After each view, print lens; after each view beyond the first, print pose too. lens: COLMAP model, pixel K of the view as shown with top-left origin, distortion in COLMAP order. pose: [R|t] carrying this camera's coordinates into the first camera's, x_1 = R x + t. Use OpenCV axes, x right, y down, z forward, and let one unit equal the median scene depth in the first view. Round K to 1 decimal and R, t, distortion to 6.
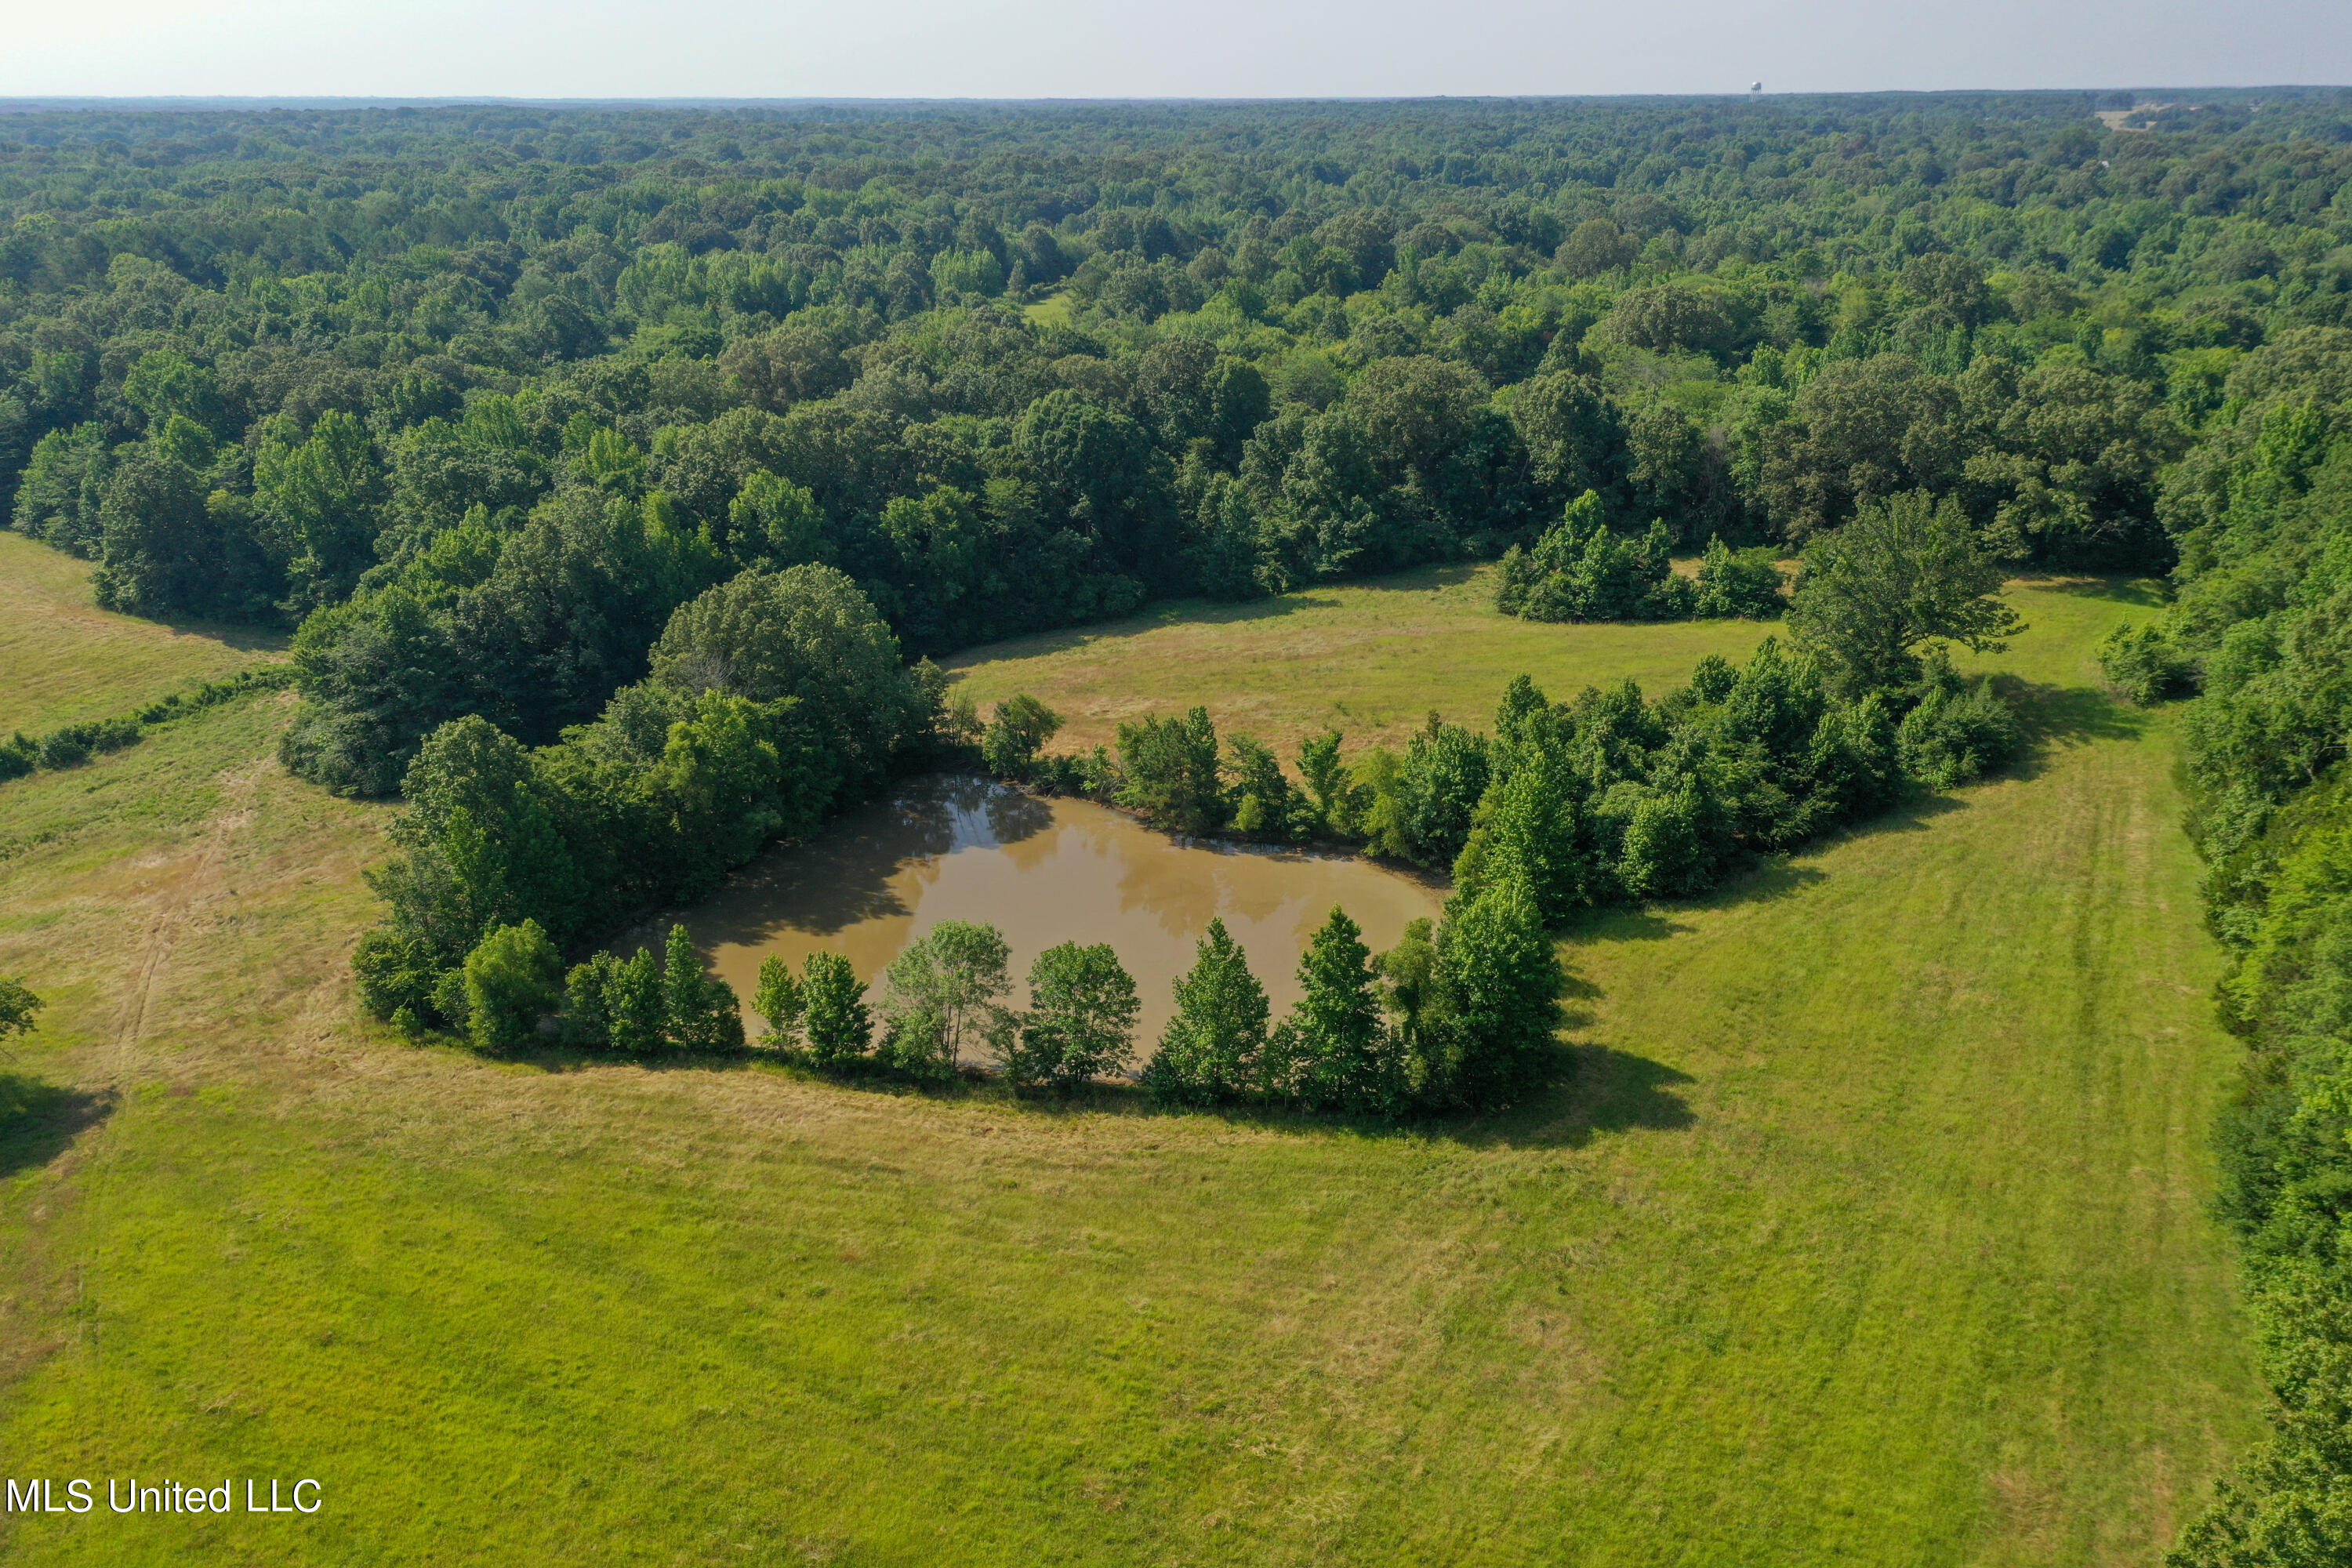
lens RADIAL K [[1855.5, 0, 1171.6], [0, 1855.5, 776.3], [0, 0, 1]] dist [0.010071, 0.005820]
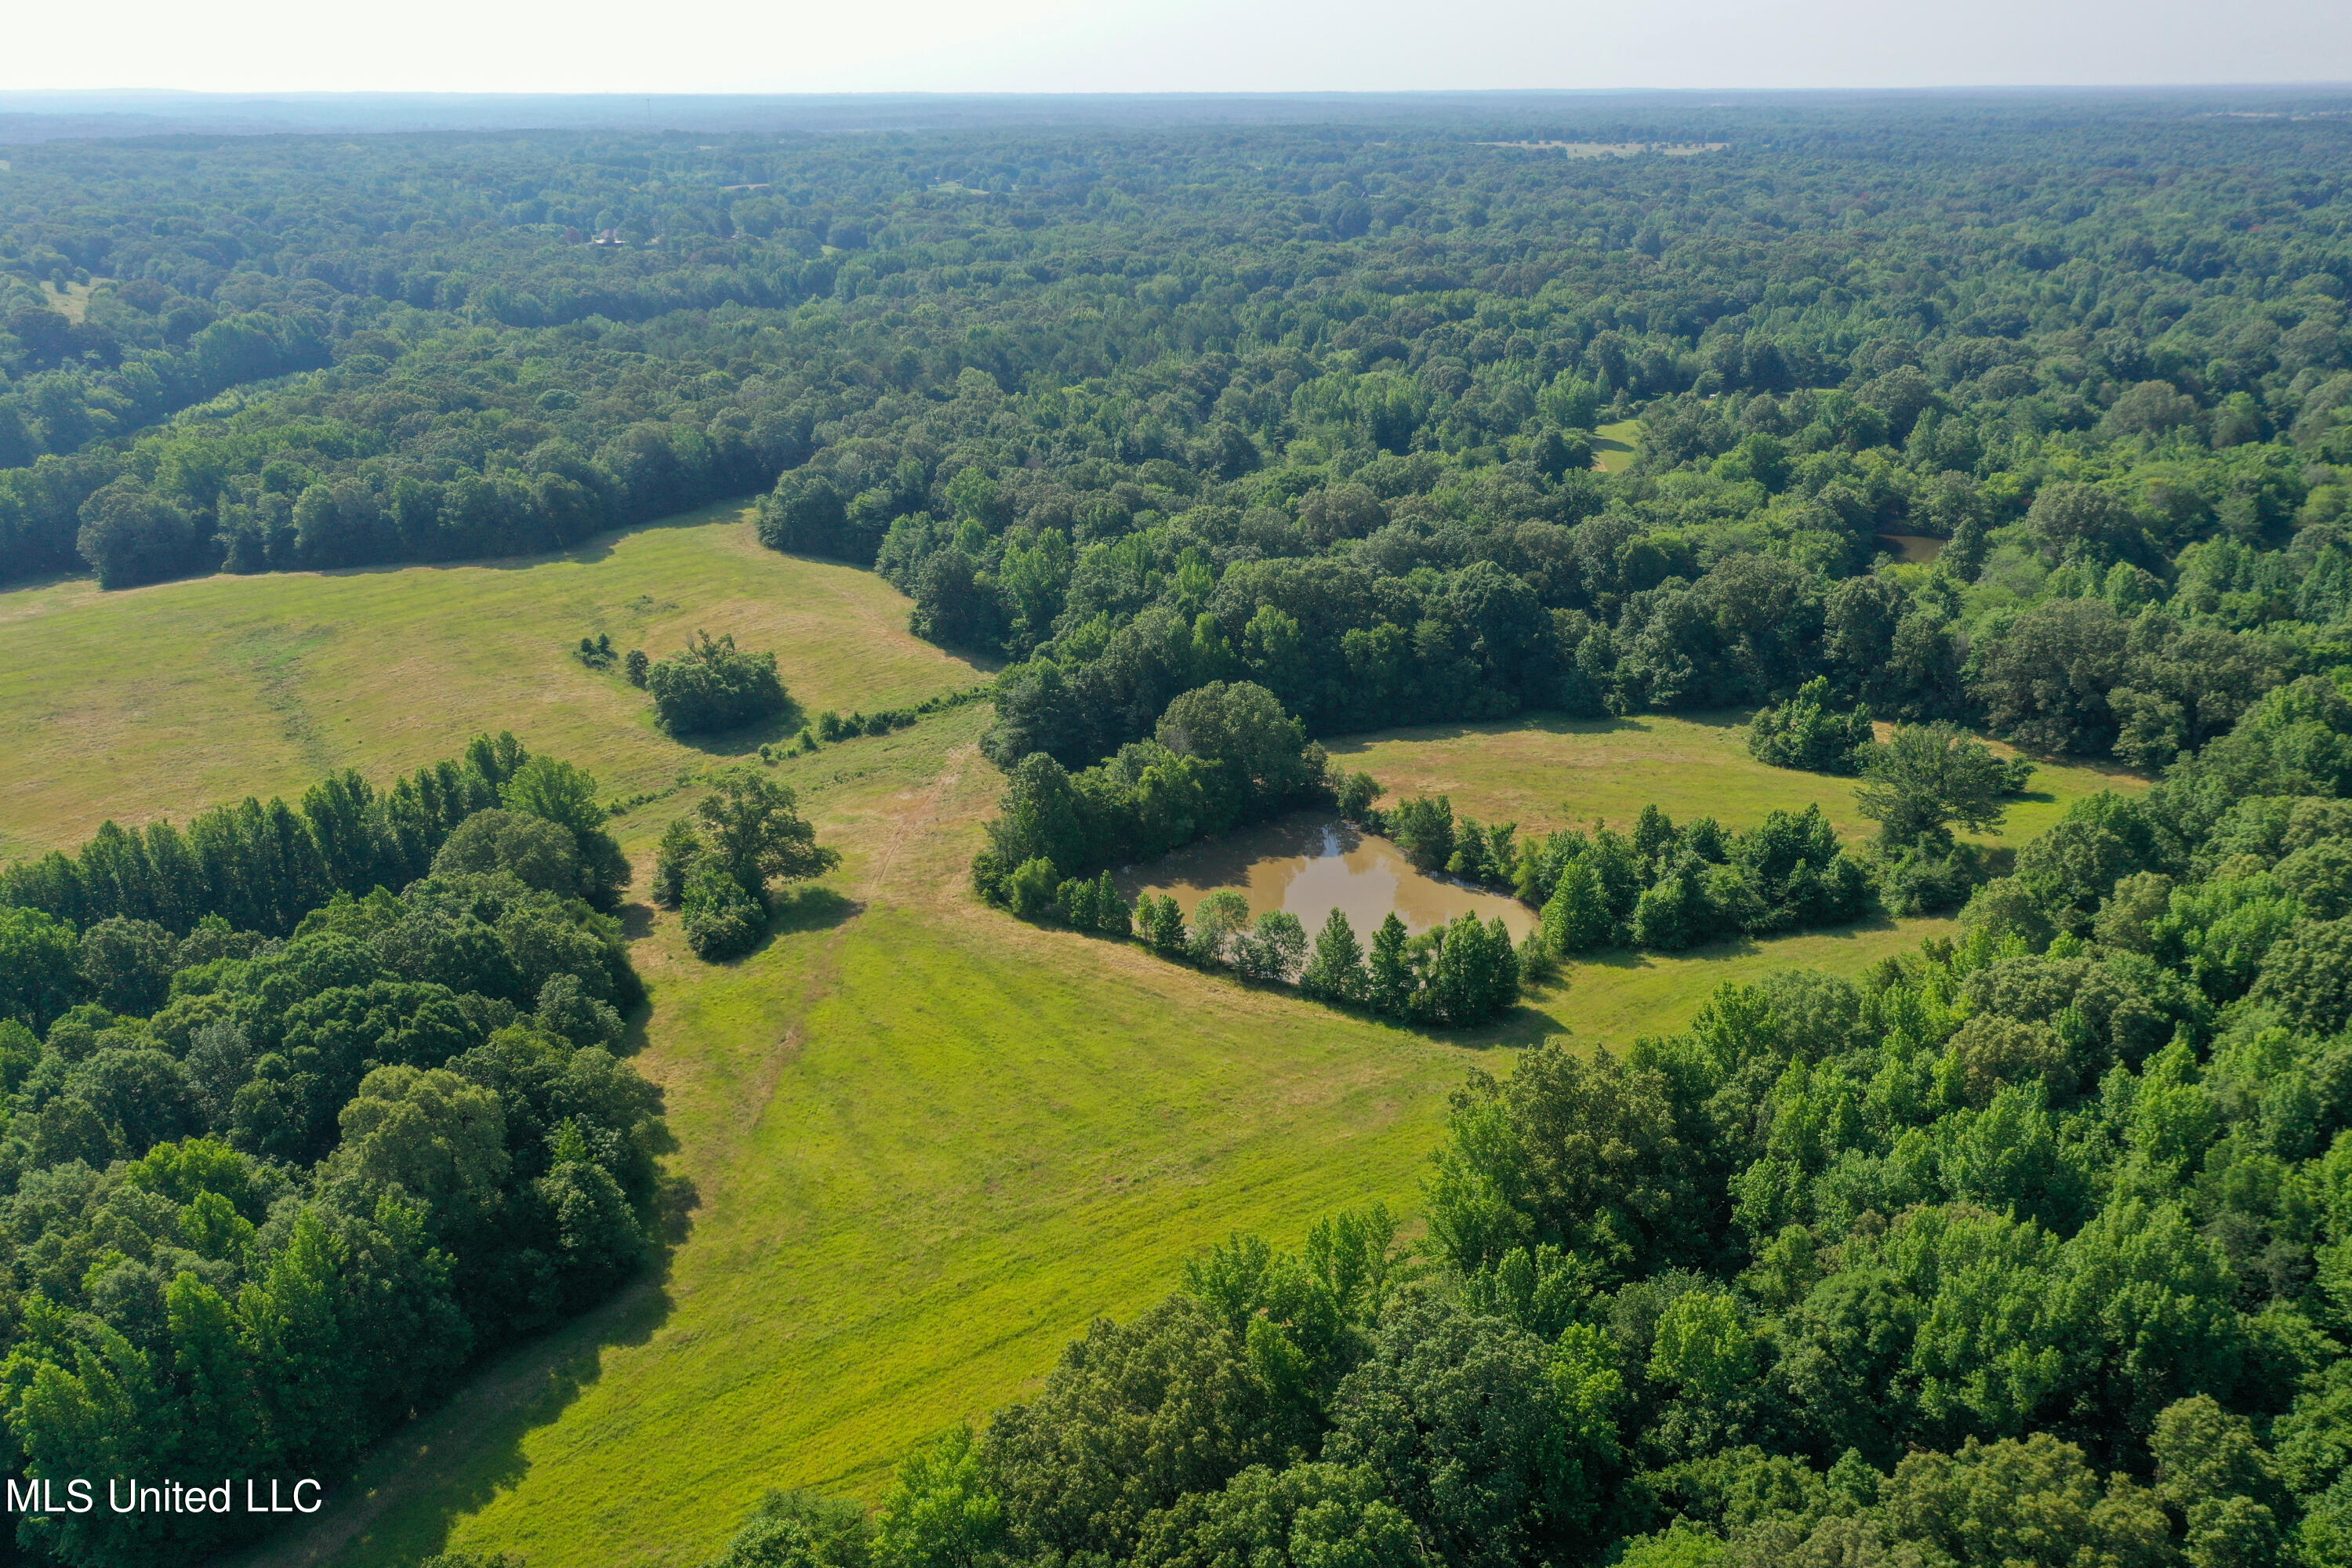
lens RADIAL K [[1855.5, 0, 1171.6], [0, 1855.5, 776.3], [0, 0, 1]] dist [0.010071, 0.005820]
pose [[0.915294, 0.139505, -0.377857, 0.370008], [-0.137204, 0.989988, 0.033152, -0.066745], [0.378699, 0.021499, 0.925270, -0.580138]]
